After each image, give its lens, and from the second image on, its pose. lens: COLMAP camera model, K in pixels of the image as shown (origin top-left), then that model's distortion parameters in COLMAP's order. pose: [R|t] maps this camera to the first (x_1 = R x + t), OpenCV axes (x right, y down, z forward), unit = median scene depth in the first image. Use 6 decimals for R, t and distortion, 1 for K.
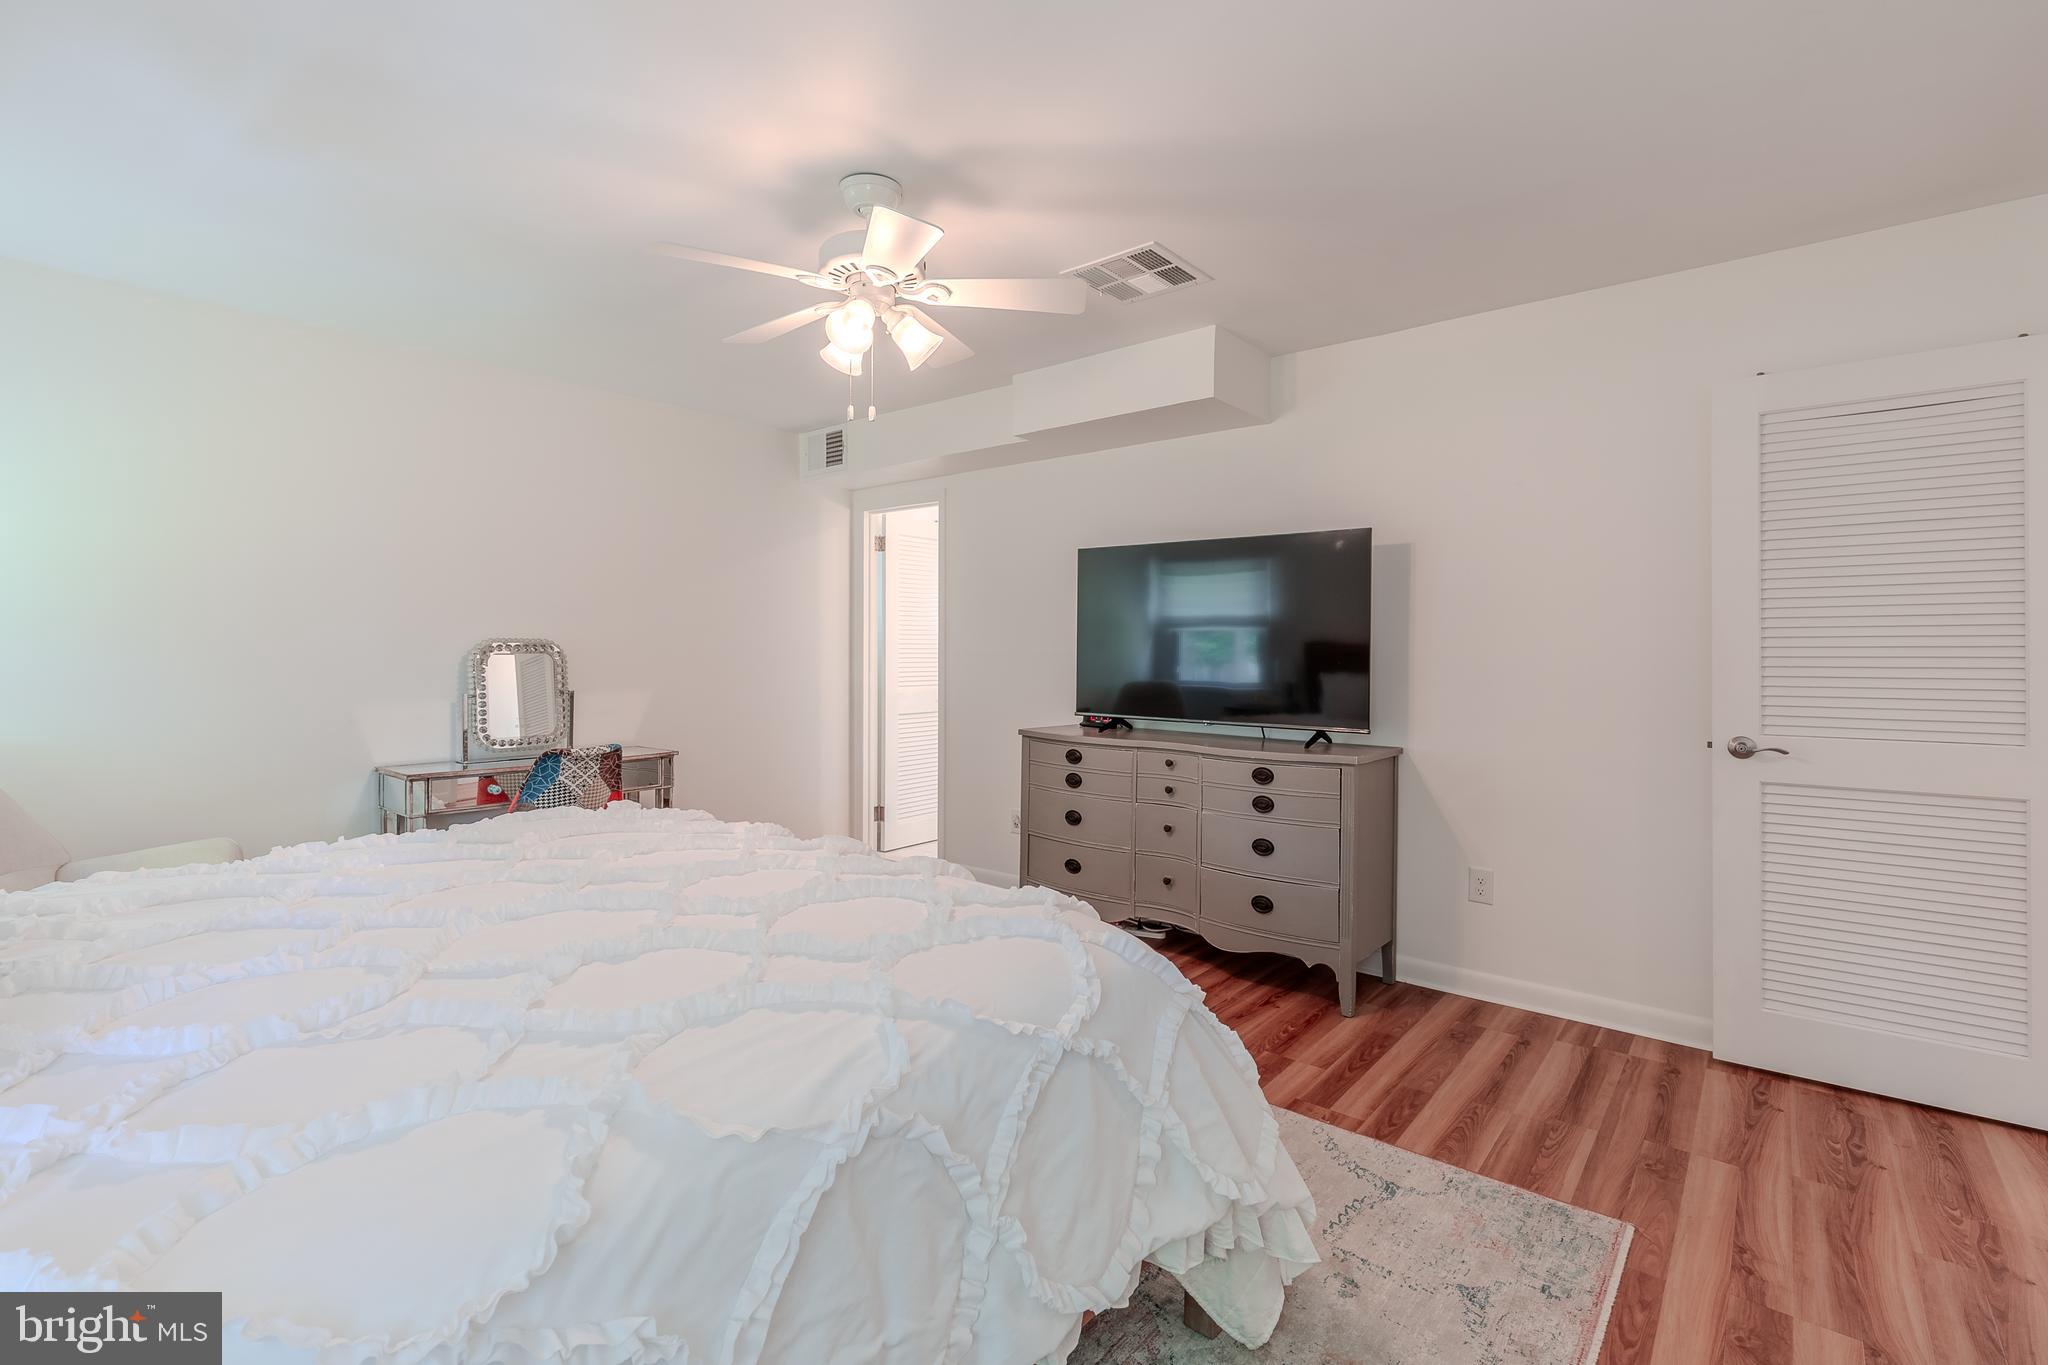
lens RADIAL K [[927.0, 0, 1005.4], [0, 927.0, 653.8], [0, 0, 1]] dist [0.007795, 0.000457]
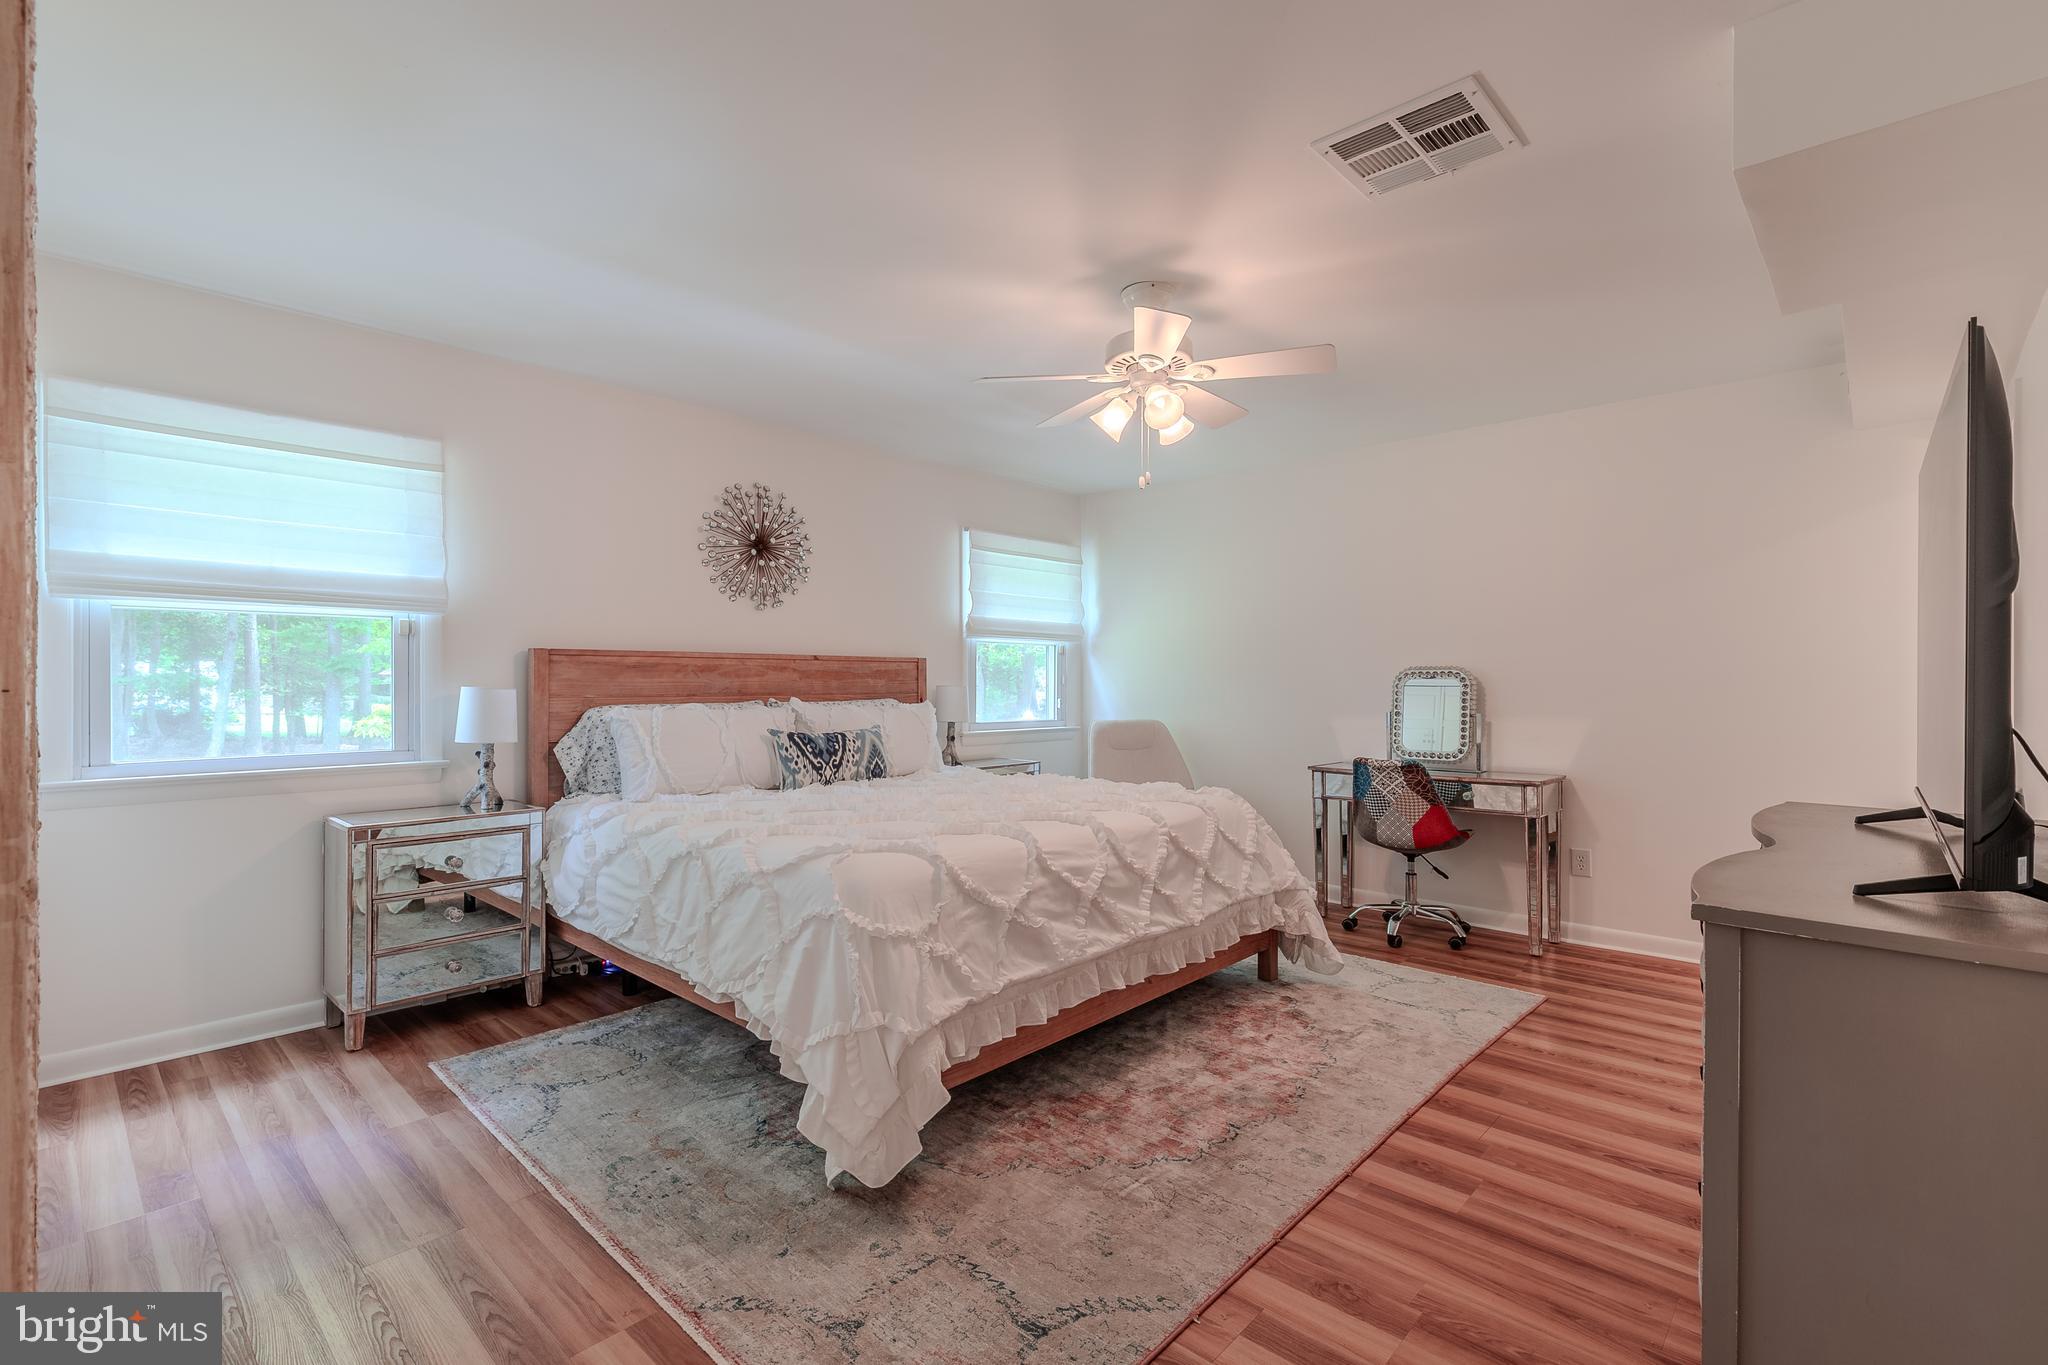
lens RADIAL K [[927.0, 0, 1017.9], [0, 927.0, 683.6], [0, 0, 1]] dist [0.007795, 0.000457]
pose [[-0.053632, 0.001515, -0.998560, 0.748052], [0.000726, 0.999999, 0.001479, 0.004991], [0.998560, -0.000646, -0.053633, 0.626279]]
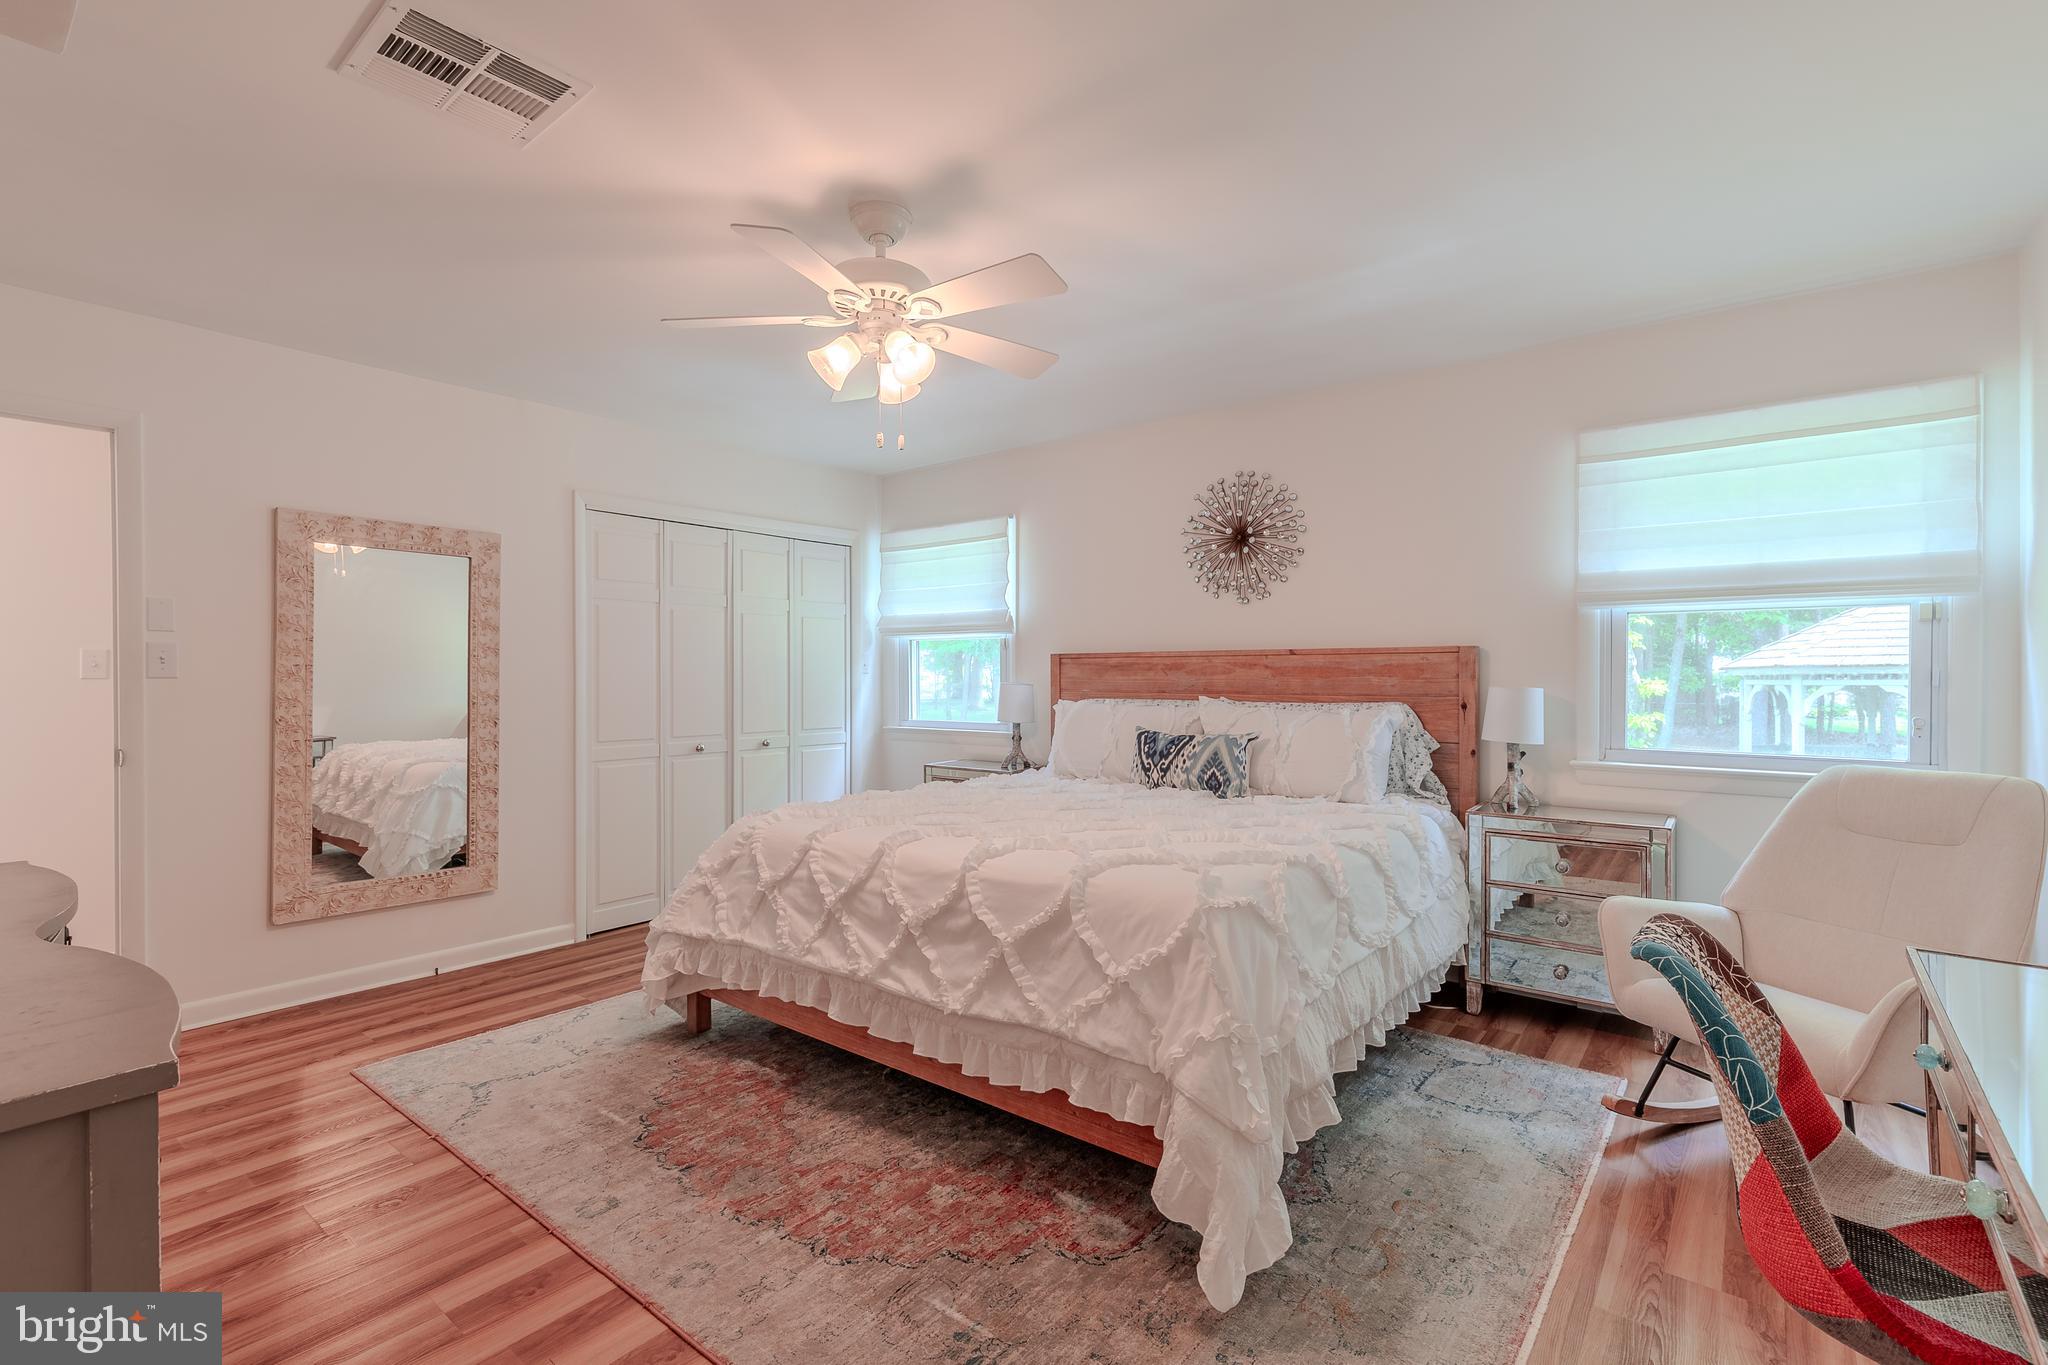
lens RADIAL K [[927.0, 0, 1018.9], [0, 927.0, 680.1], [0, 0, 1]] dist [0.007795, 0.000457]
pose [[-0.999921, -0.001005, -0.012514, -0.195697], [-0.001046, 0.999994, 0.003199, 0.001071], [0.012511, 0.003212, -0.999917, 1.406567]]
